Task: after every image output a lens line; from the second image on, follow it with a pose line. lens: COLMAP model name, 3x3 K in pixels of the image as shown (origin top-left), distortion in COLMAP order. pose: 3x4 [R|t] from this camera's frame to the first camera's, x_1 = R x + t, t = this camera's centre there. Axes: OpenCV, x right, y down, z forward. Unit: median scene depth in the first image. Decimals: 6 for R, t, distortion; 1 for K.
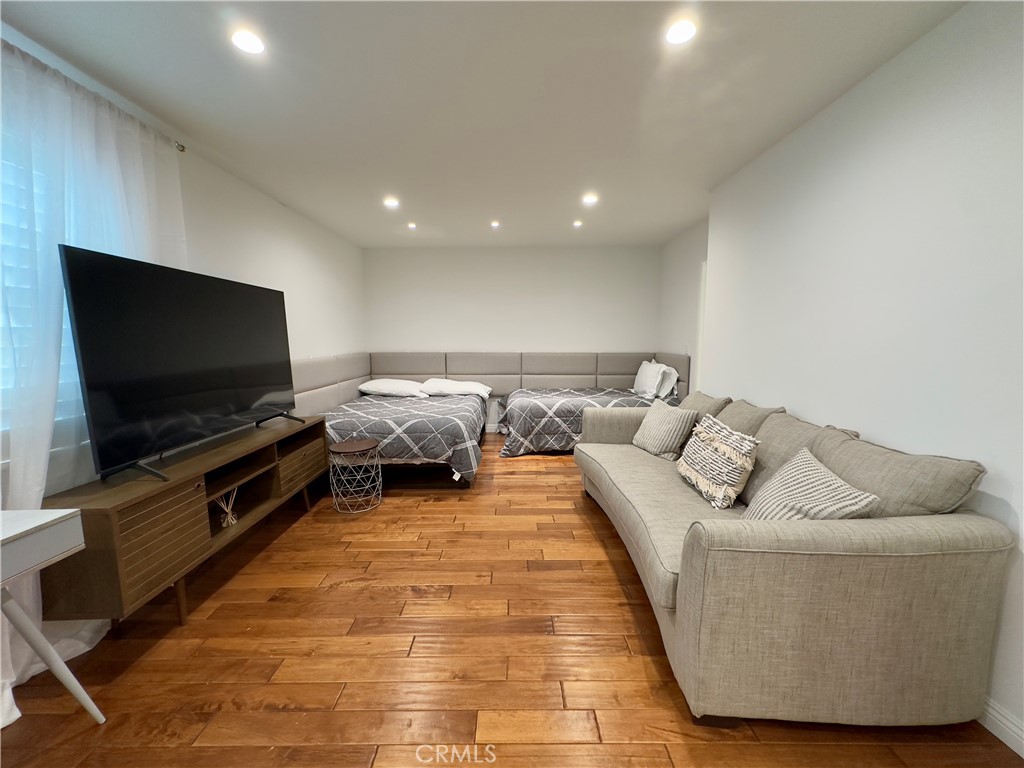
lens RADIAL K [[408.8, 0, 512.0], [0, 408.8, 384.0], [0, 0, 1]] dist [0.000326, -0.000029]
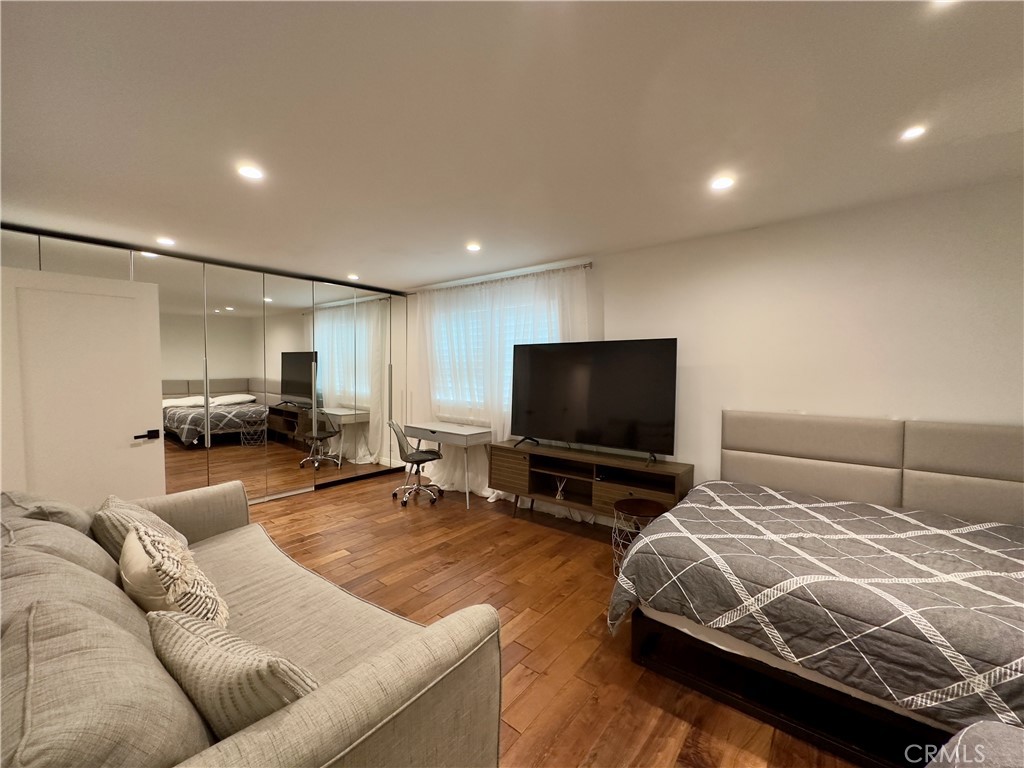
lens RADIAL K [[408.8, 0, 512.0], [0, 408.8, 384.0], [0, 0, 1]] dist [0.000326, -0.000029]
pose [[-0.634635, 0.030755, -0.772200, 0.432002], [-0.084820, 0.990399, 0.109155, -0.172362], [0.768143, 0.134772, -0.625933, 1.210852]]
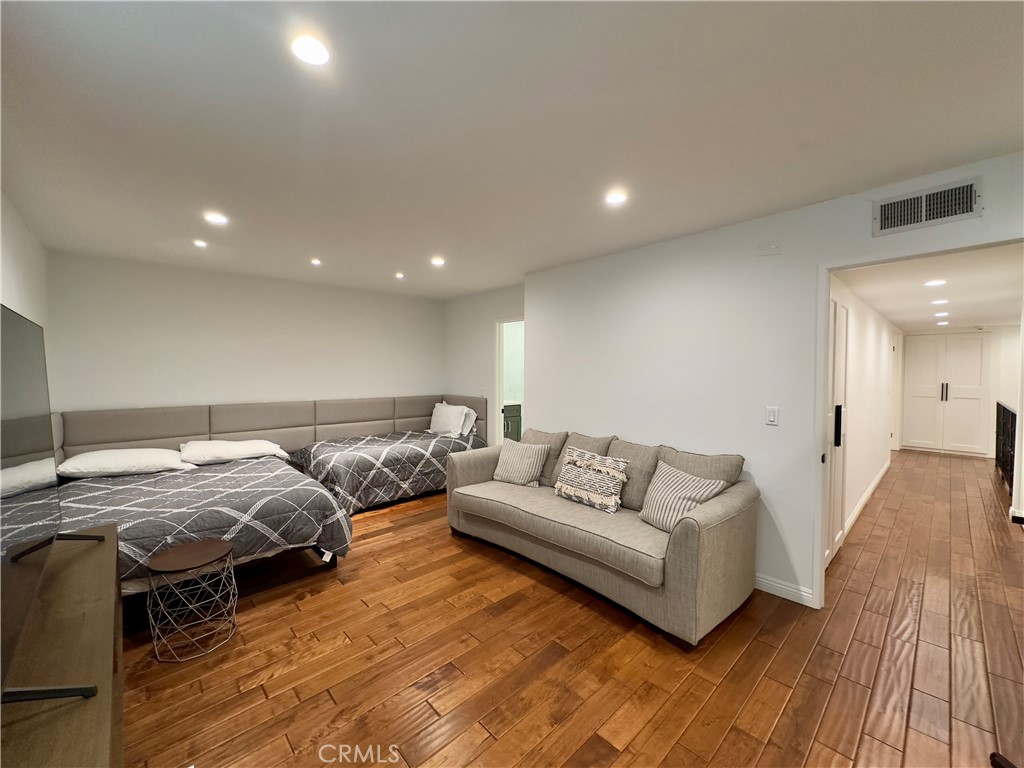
lens RADIAL K [[408.8, 0, 512.0], [0, 408.8, 384.0], [0, 0, 1]] dist [0.000326, -0.000029]
pose [[0.730841, -0.019367, 0.682273, -0.424896], [0.074193, 0.995928, -0.051204, -0.056344], [-0.678503, 0.088042, 0.729302, 0.097878]]
